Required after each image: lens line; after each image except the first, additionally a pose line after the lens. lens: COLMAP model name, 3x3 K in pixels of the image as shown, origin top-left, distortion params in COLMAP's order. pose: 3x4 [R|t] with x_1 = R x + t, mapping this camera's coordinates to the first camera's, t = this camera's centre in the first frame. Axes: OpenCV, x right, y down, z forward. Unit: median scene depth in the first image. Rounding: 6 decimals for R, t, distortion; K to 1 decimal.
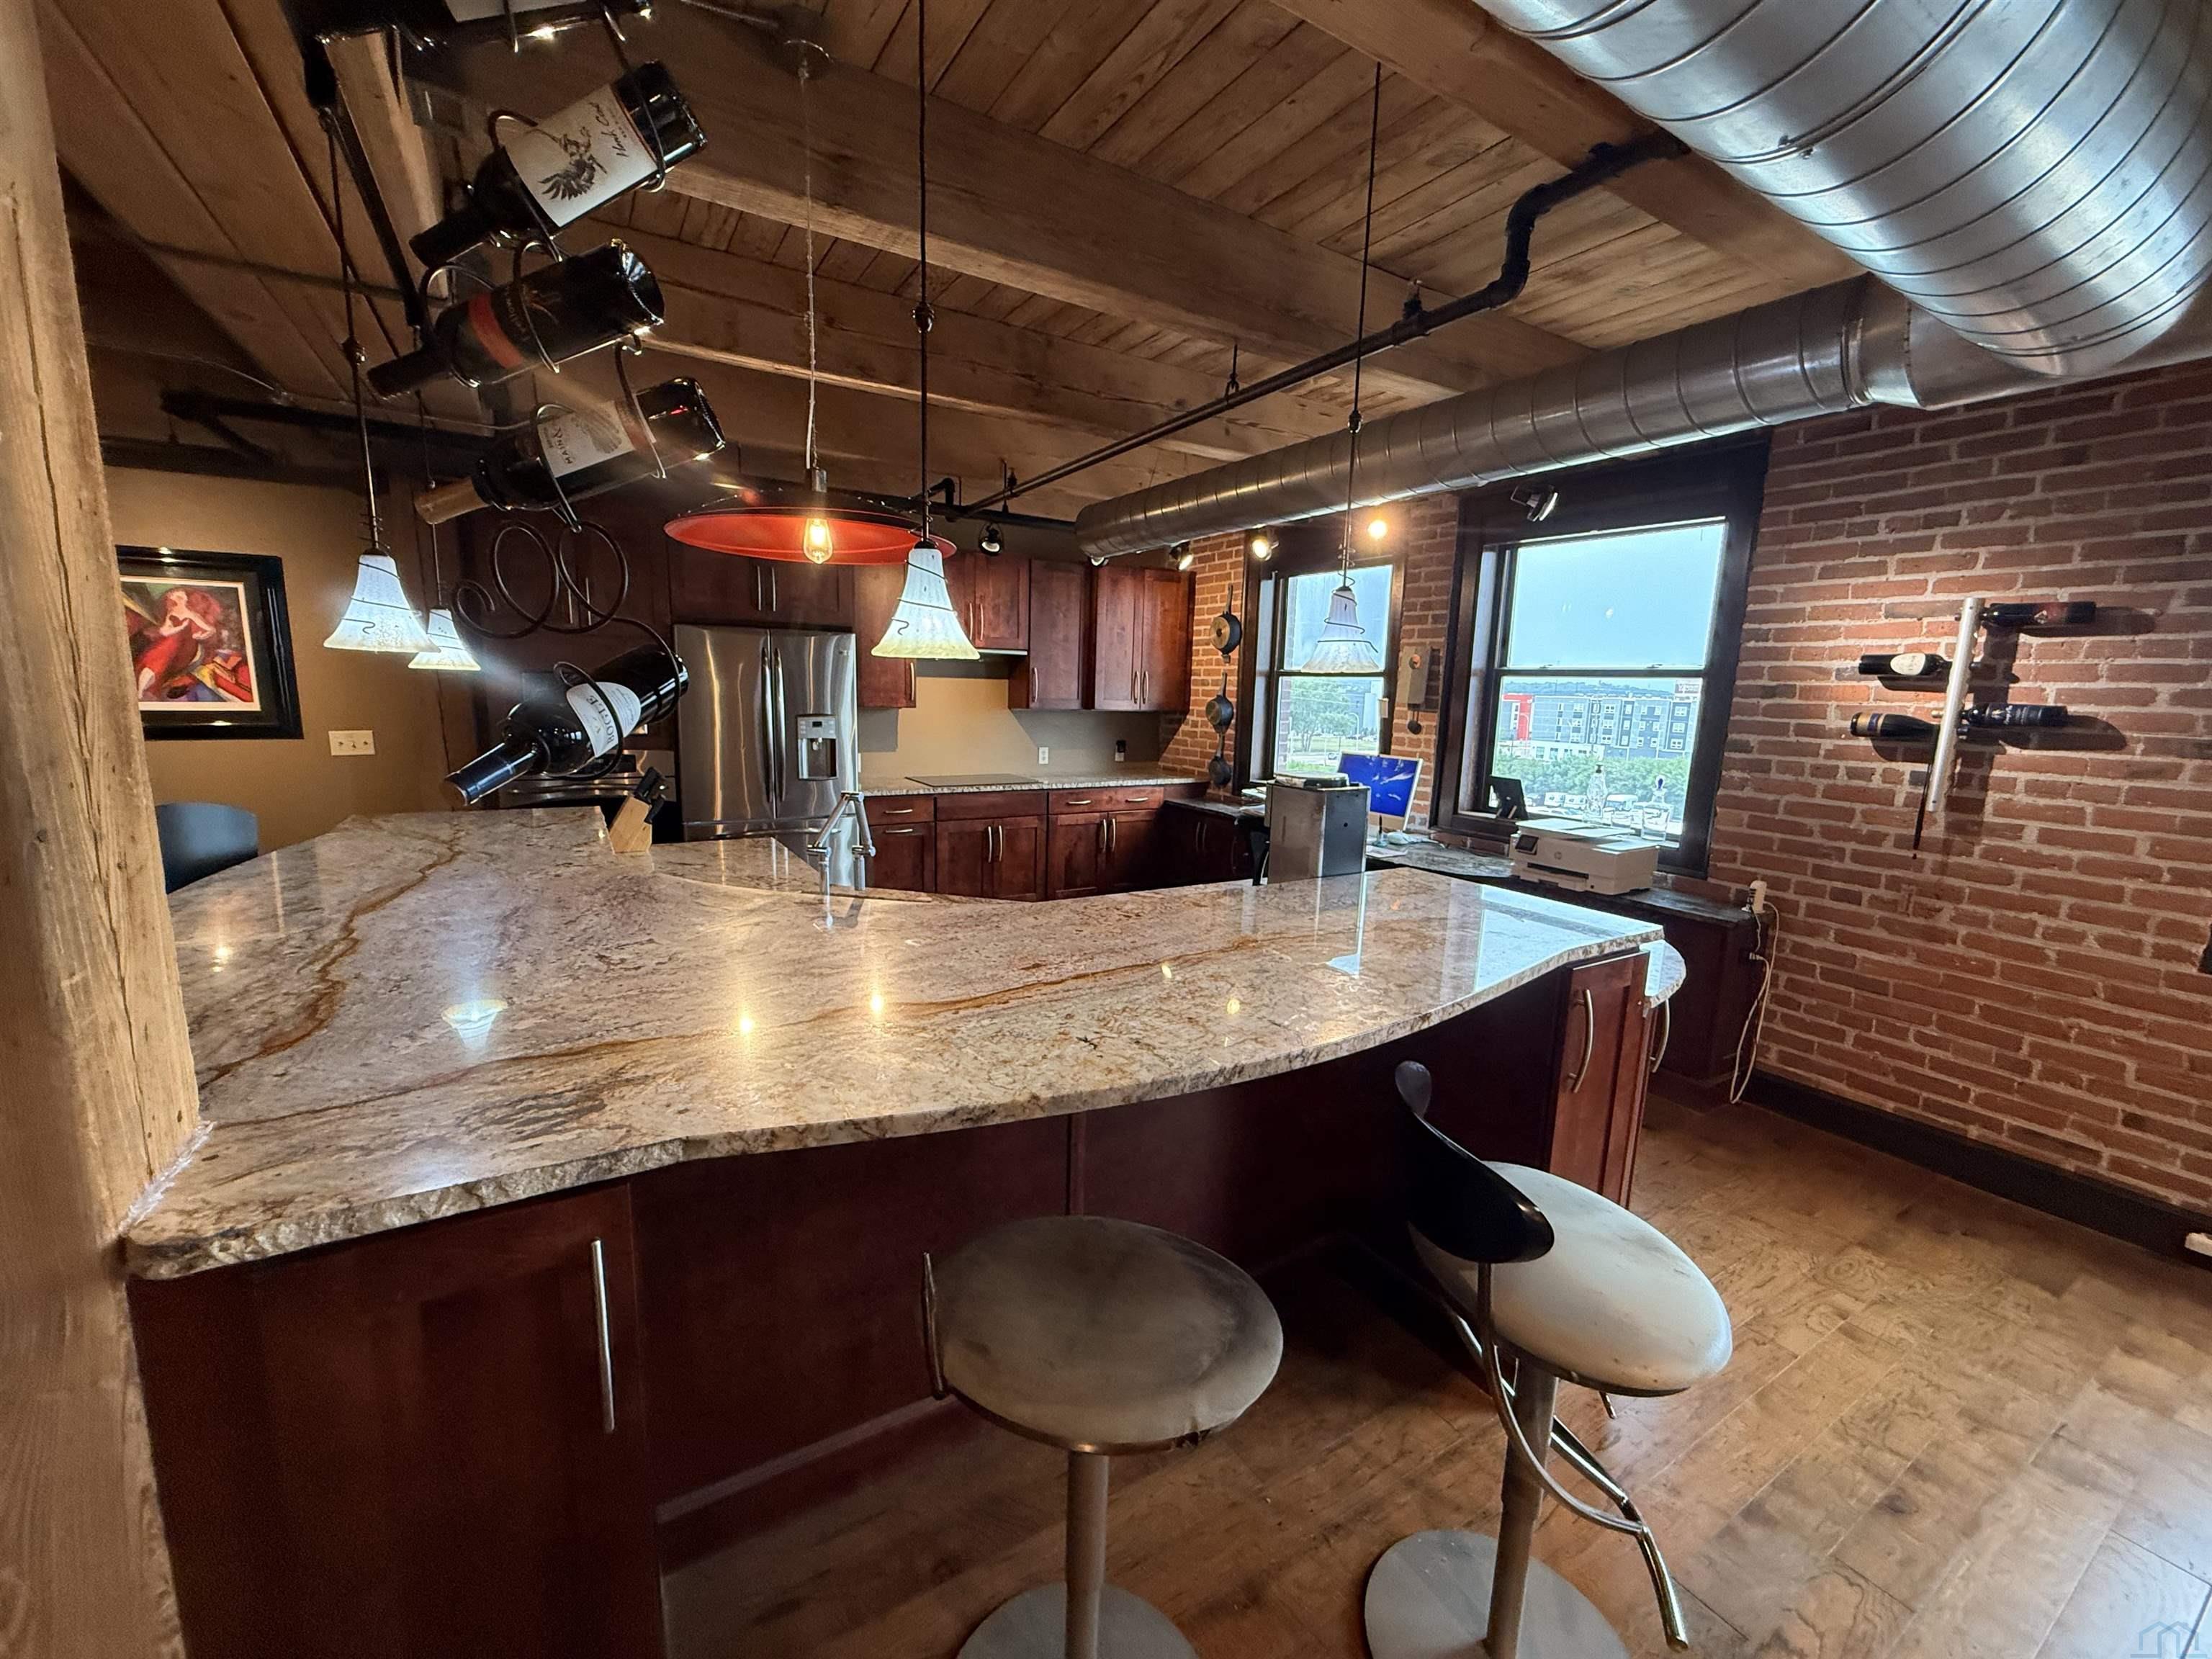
lens RADIAL K [[879.9, 0, 1104.7], [0, 879.9, 830.4], [0, 0, 1]] dist [-0.000227, 0.000153]
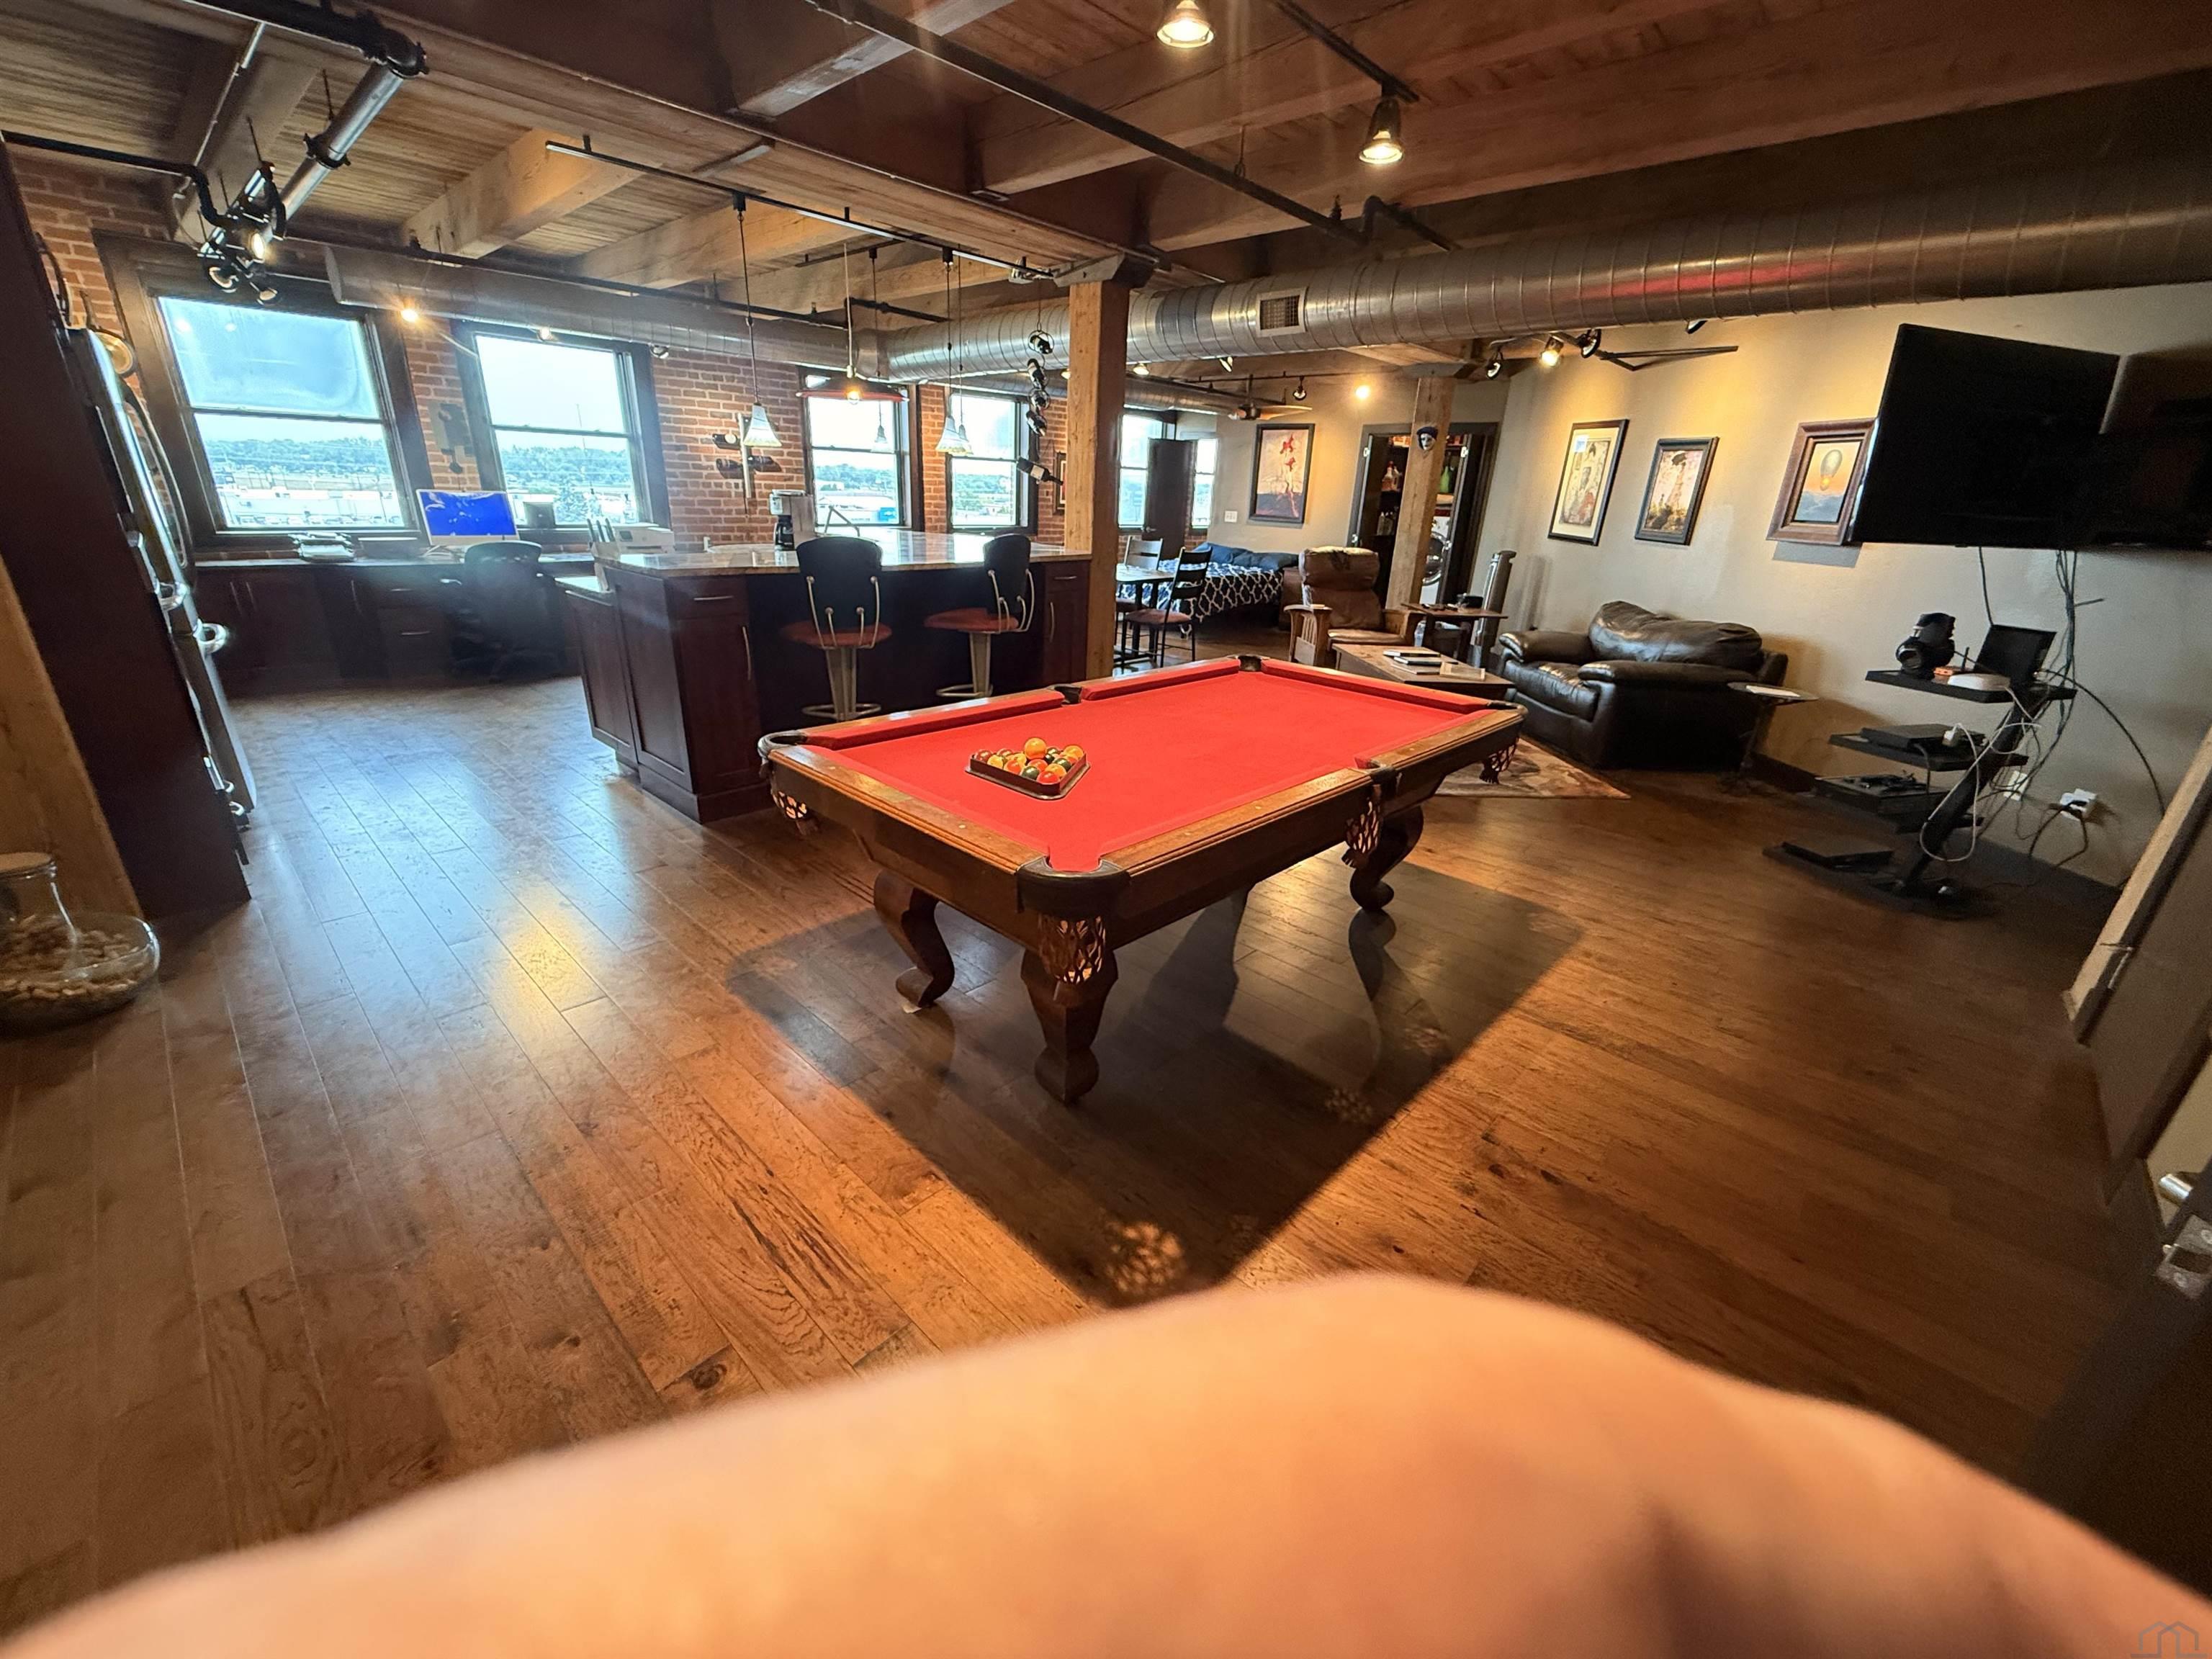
lens RADIAL K [[879.9, 0, 1101.8], [0, 879.9, 828.4], [0, 0, 1]] dist [-0.000227, 0.000153]
pose [[-0.259131, -0.384653, 0.885942, -1.850213], [0.111919, 0.899136, 0.423117, -0.113892], [-0.959336, 0.208796, -0.189944, 0.594463]]
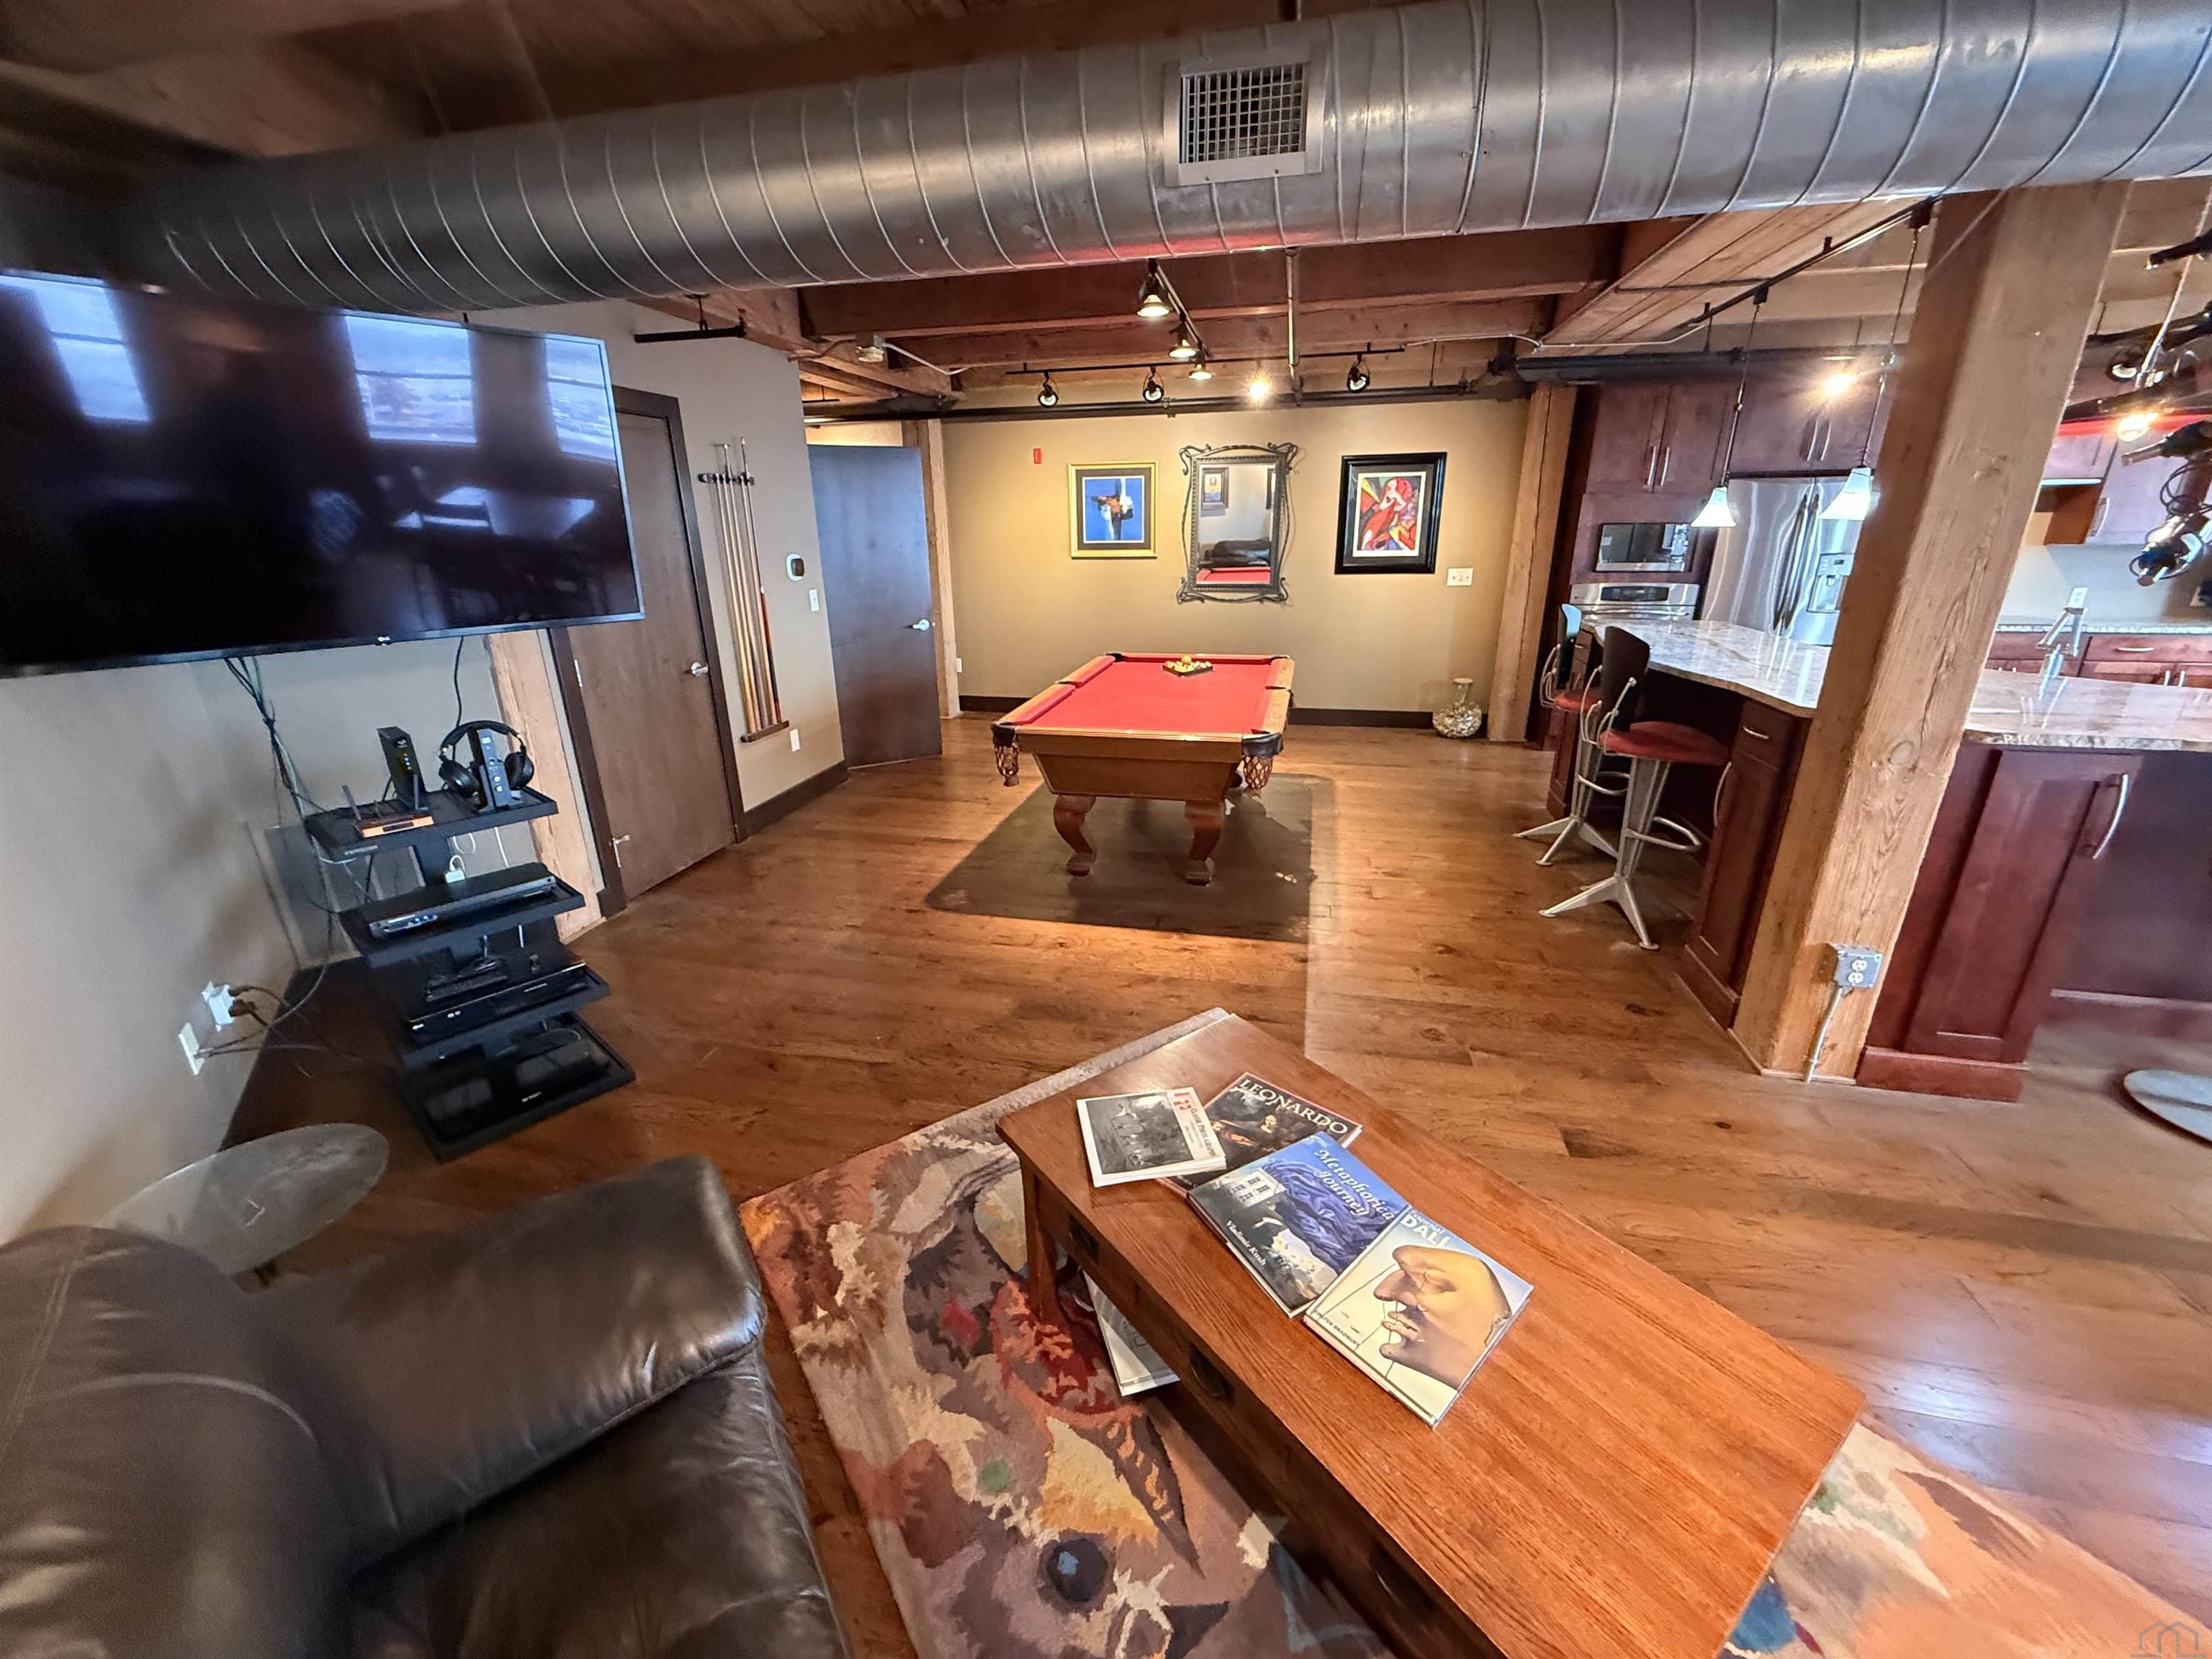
lens RADIAL K [[879.9, 0, 1098.9], [0, 879.9, 837.1], [0, 0, 1]] dist [-0.000227, 0.000153]
pose [[0.716118, 0.200686, -0.668506, -0.256586], [-0.080849, 0.975177, 0.206141, 0.098292], [0.693281, -0.093573, 0.714567, -0.727916]]
